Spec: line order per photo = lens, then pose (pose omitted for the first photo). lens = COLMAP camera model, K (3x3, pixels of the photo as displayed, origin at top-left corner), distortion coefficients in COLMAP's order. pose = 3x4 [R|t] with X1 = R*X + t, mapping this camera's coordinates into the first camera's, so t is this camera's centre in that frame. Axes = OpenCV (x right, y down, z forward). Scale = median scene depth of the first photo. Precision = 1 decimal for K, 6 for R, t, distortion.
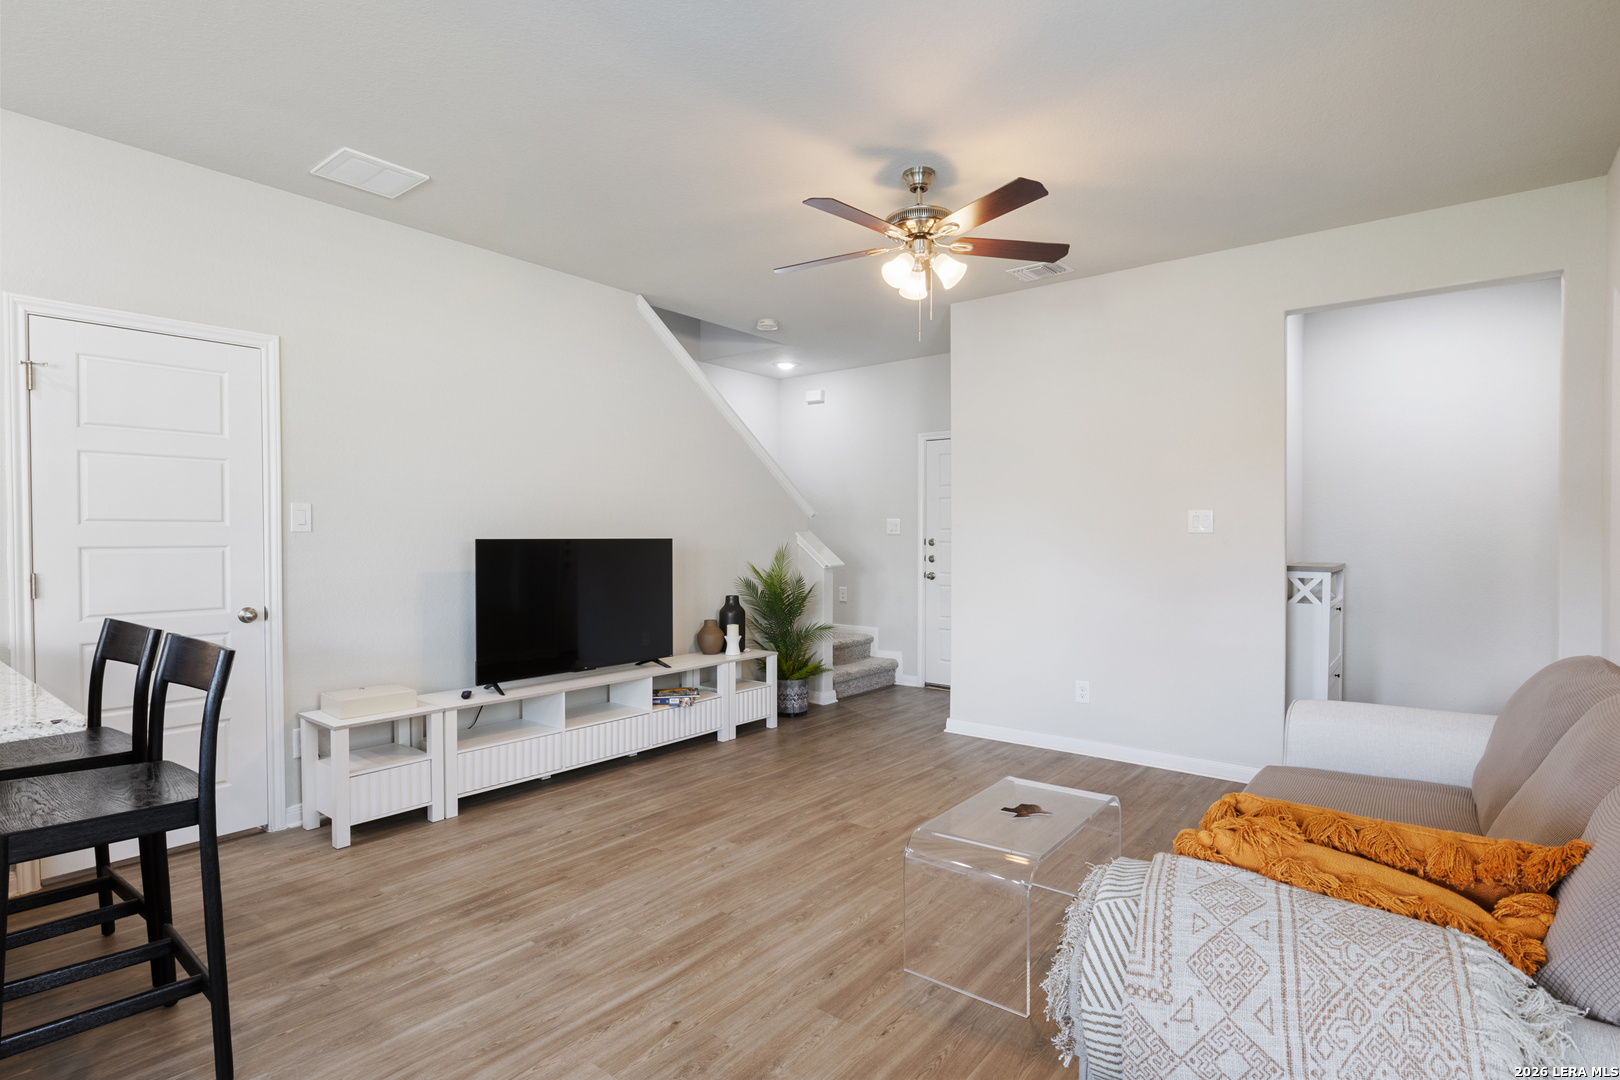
lens RADIAL K [[801.1, 0, 814.3], [0, 801.1, 542.8], [0, 0, 1]] dist [-0.003034, -0.003246]
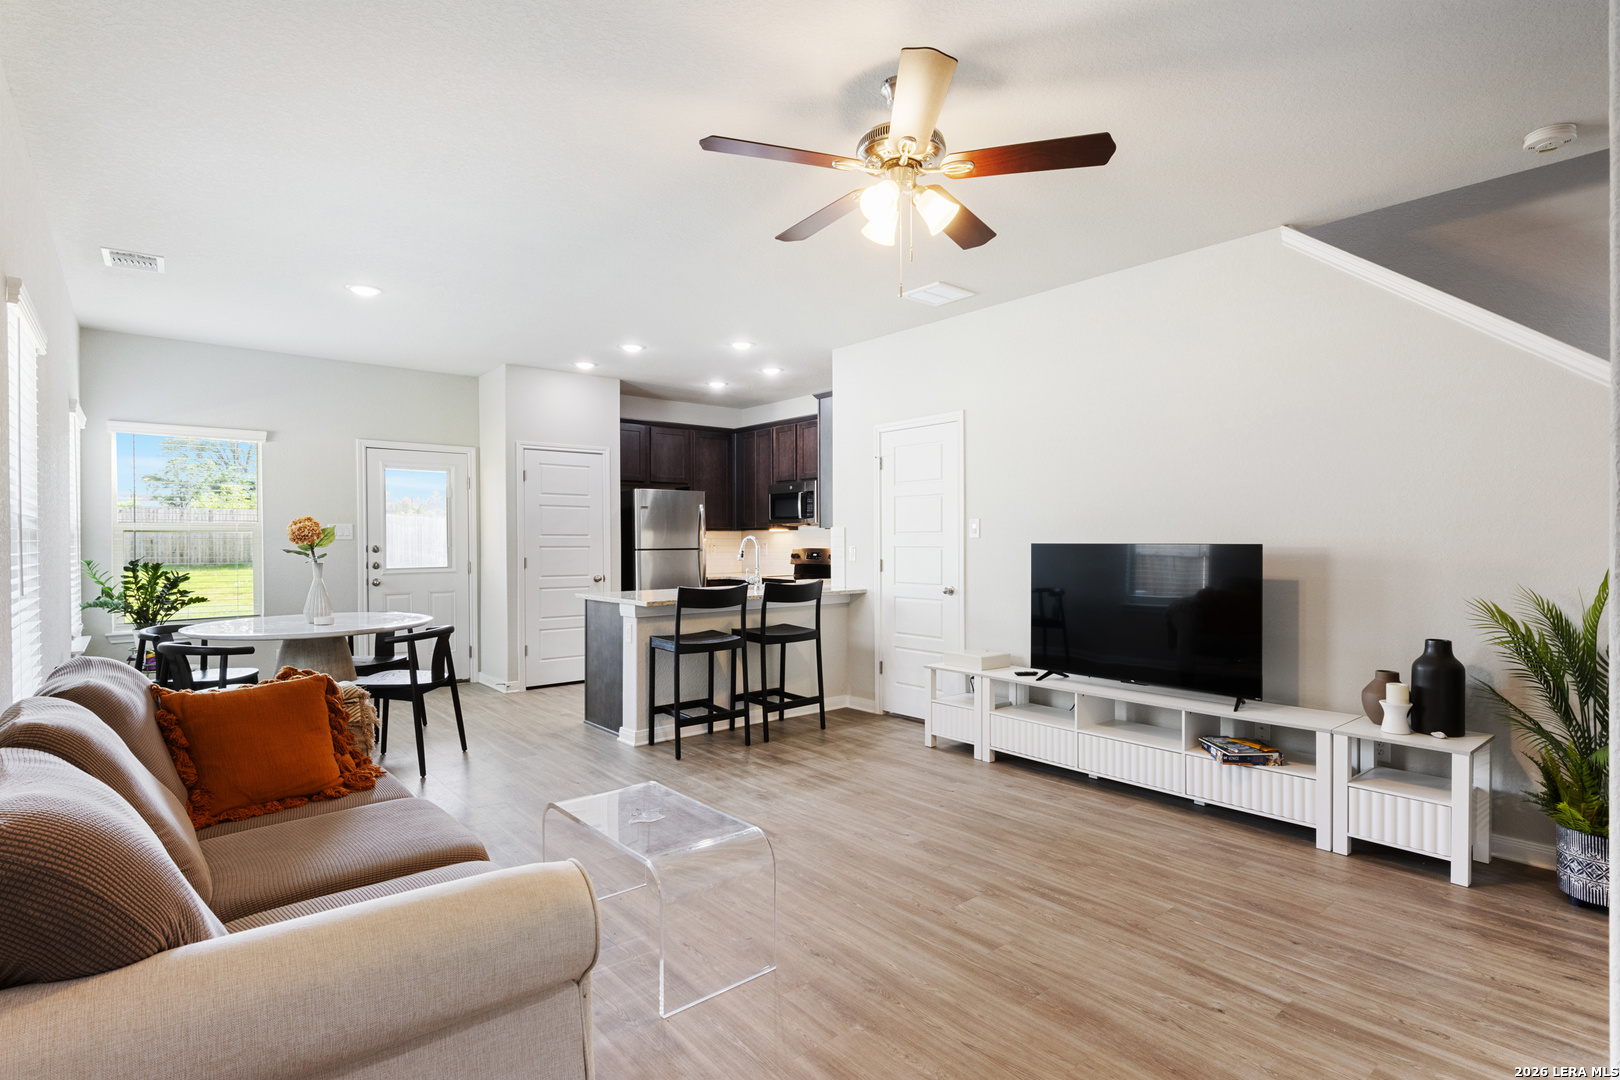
lens RADIAL K [[801.1, 0, 816.0], [0, 801.1, 541.8], [0, 0, 1]] dist [-0.003034, -0.003246]
pose [[-0.196175, 0.002955, -0.980564, 0.890321], [-0.003788, 0.999986, 0.003771, -0.011042], [0.980562, 0.004454, -0.196161, 1.031337]]
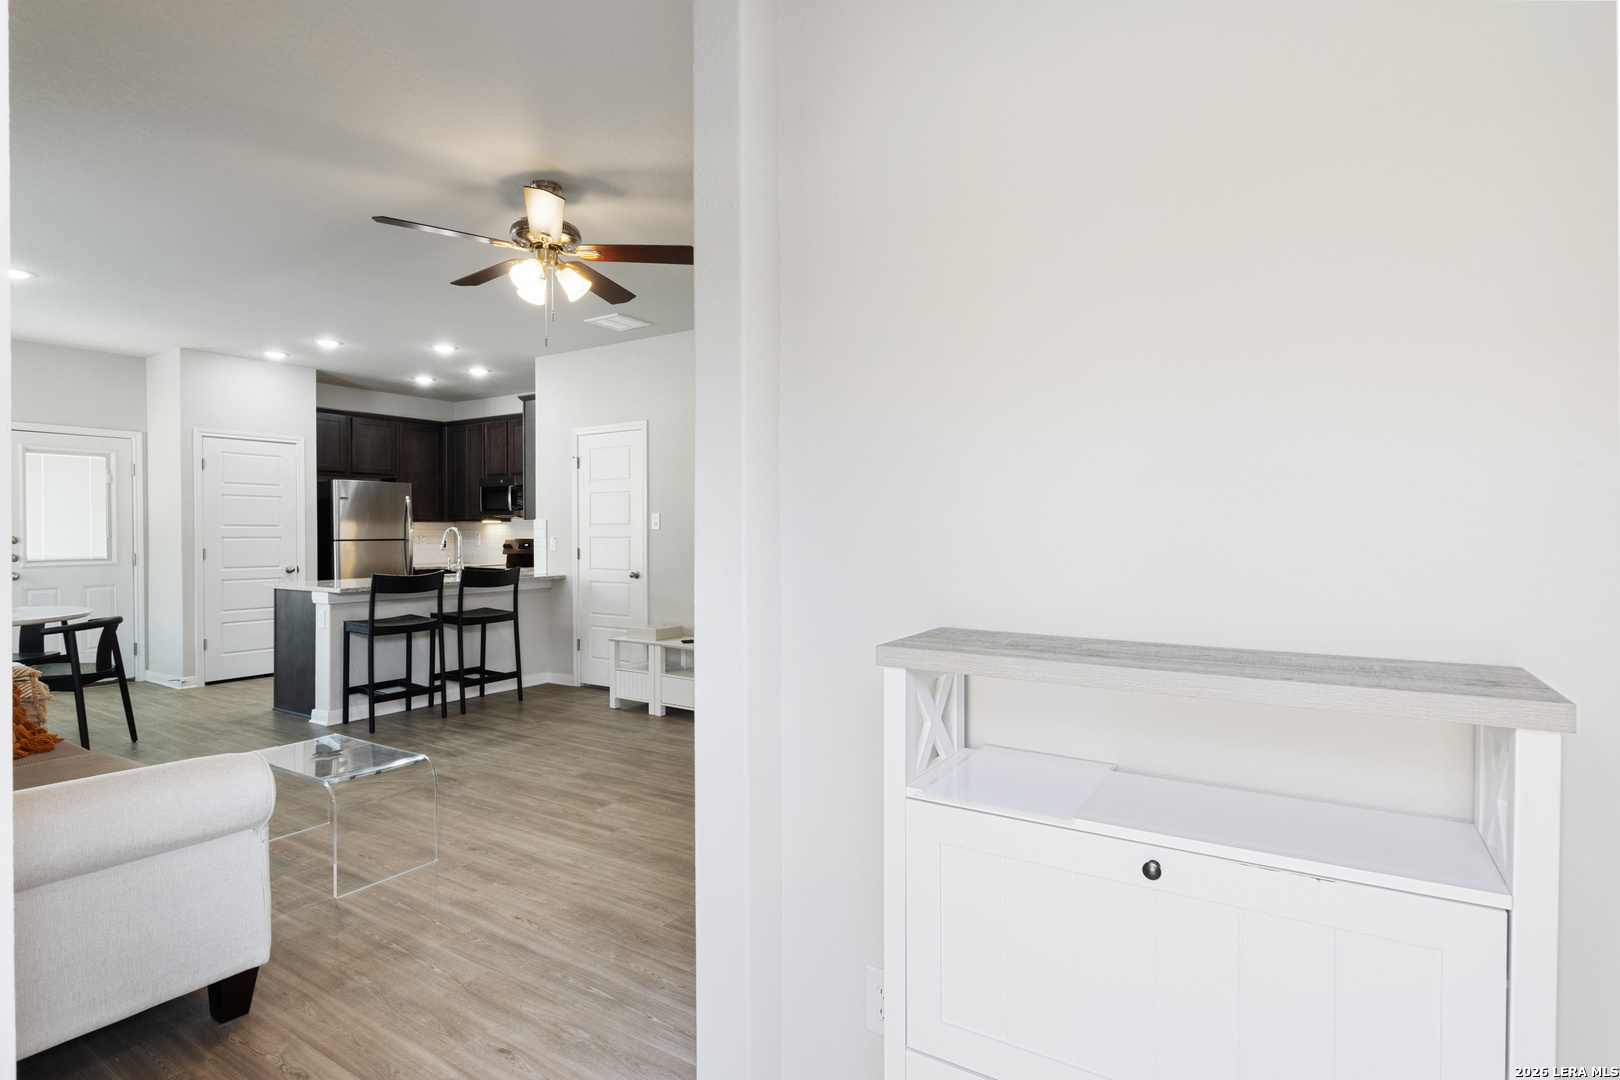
lens RADIAL K [[801.1, 0, 814.2], [0, 801.1, 536.0], [0, 0, 1]] dist [-0.003034, -0.003246]
pose [[0.109445, 0.006574, -0.993971, 1.157198], [-0.006461, 0.999962, 0.005902, -0.012726], [0.993972, 0.005776, 0.109483, 1.183511]]
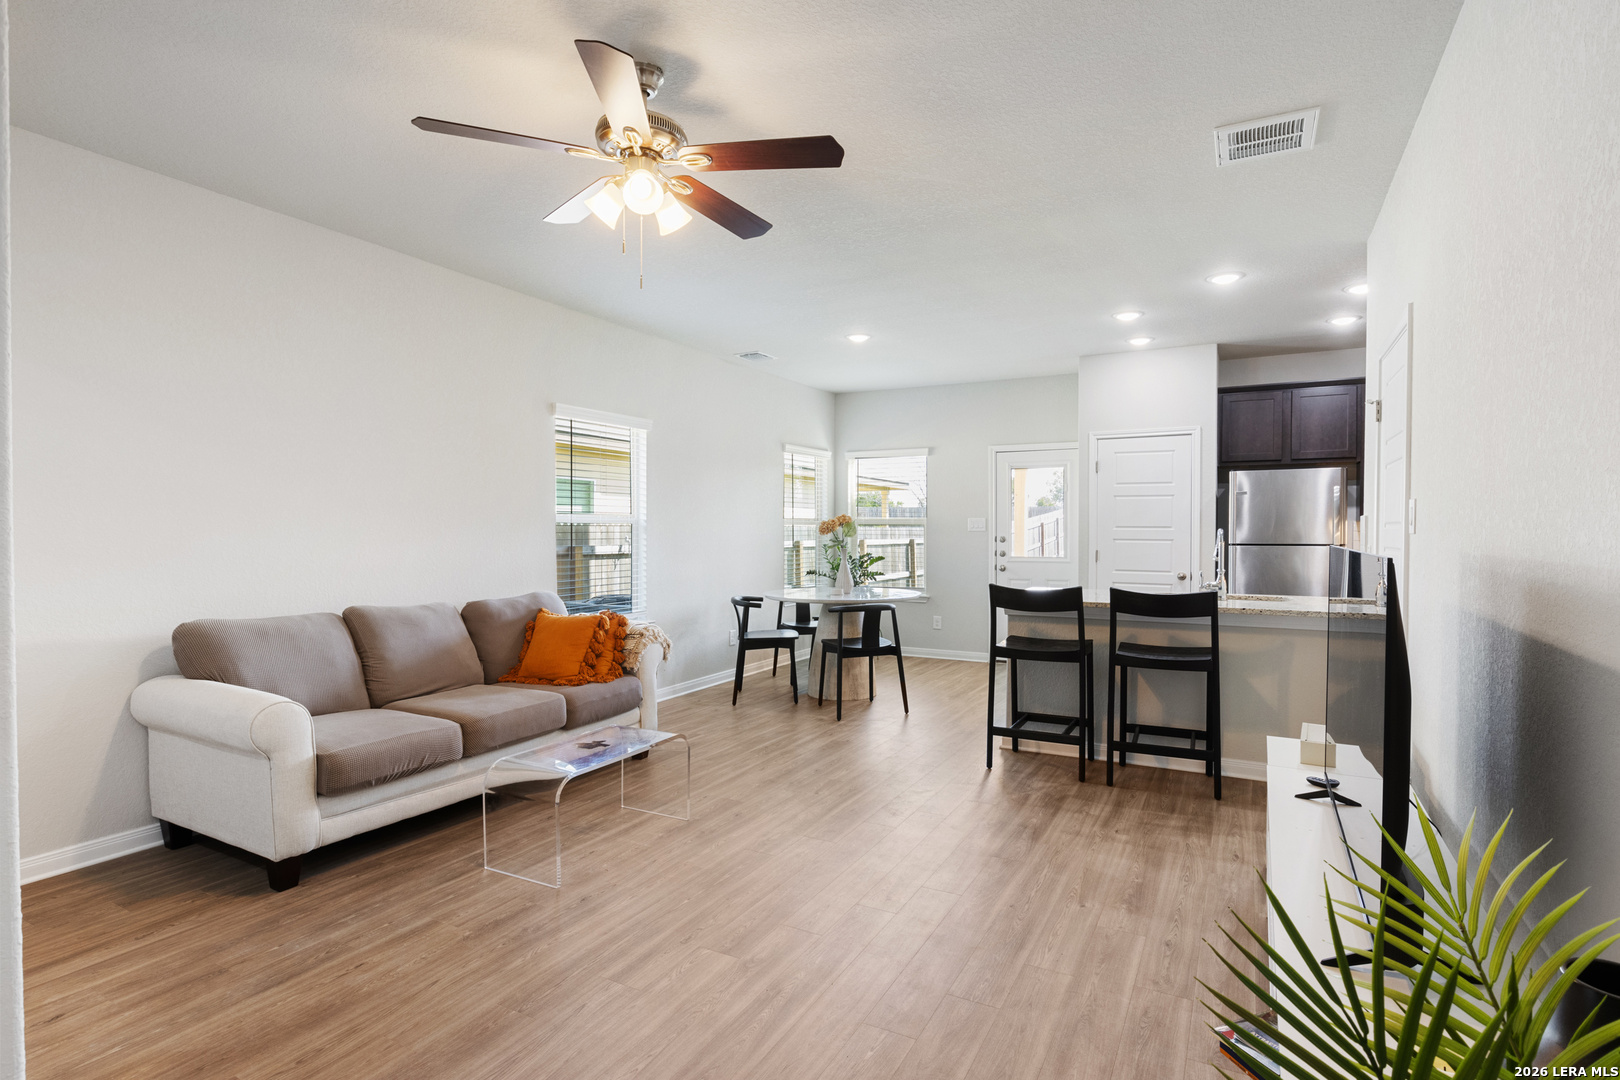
lens RADIAL K [[801.1, 0, 820.8], [0, 801.1, 545.0], [0, 0, 1]] dist [-0.003034, -0.003246]
pose [[-0.983040, 0.003437, -0.183361, 0.098296], [-0.001066, 0.999700, 0.024454, -0.021111], [0.183390, 0.024234, -0.982741, 1.731440]]
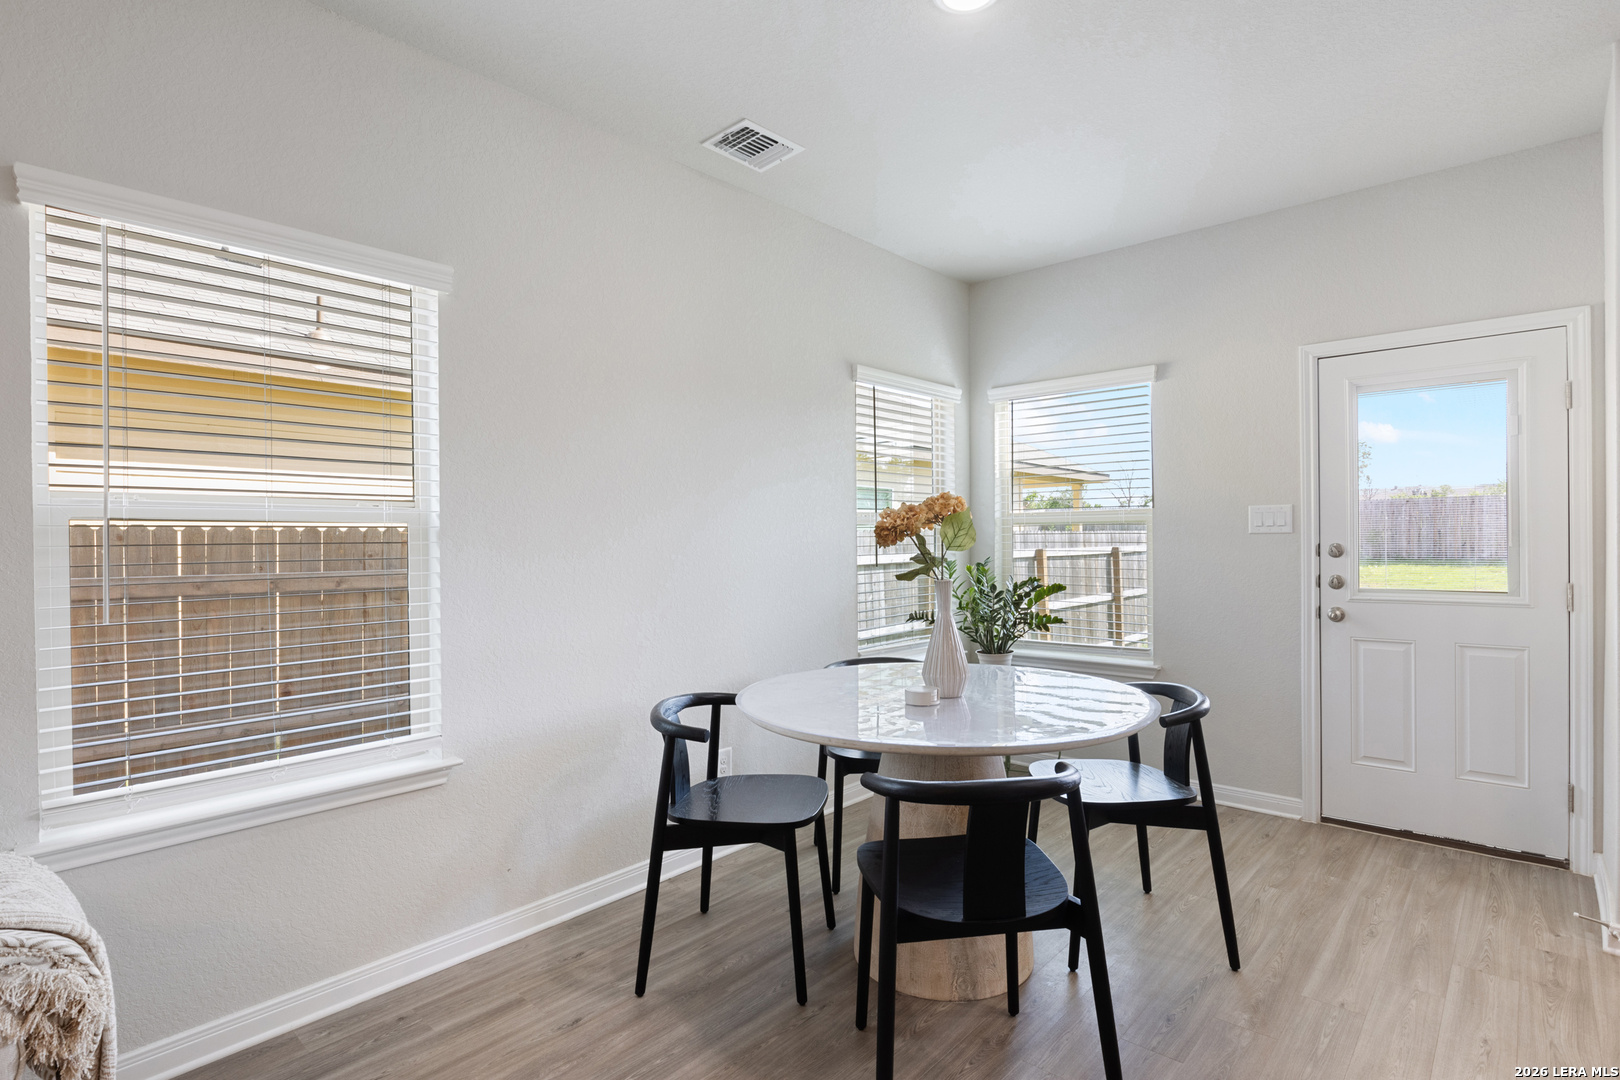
lens RADIAL K [[801.1, 0, 818.9], [0, 801.1, 546.5], [0, 0, 1]] dist [-0.003034, -0.003246]
pose [[-0.998558, 0.009453, 0.052845, -0.220949], [0.010326, 0.999814, 0.016264, -0.010377], [-0.052681, 0.016786, -0.998470, 0.641476]]
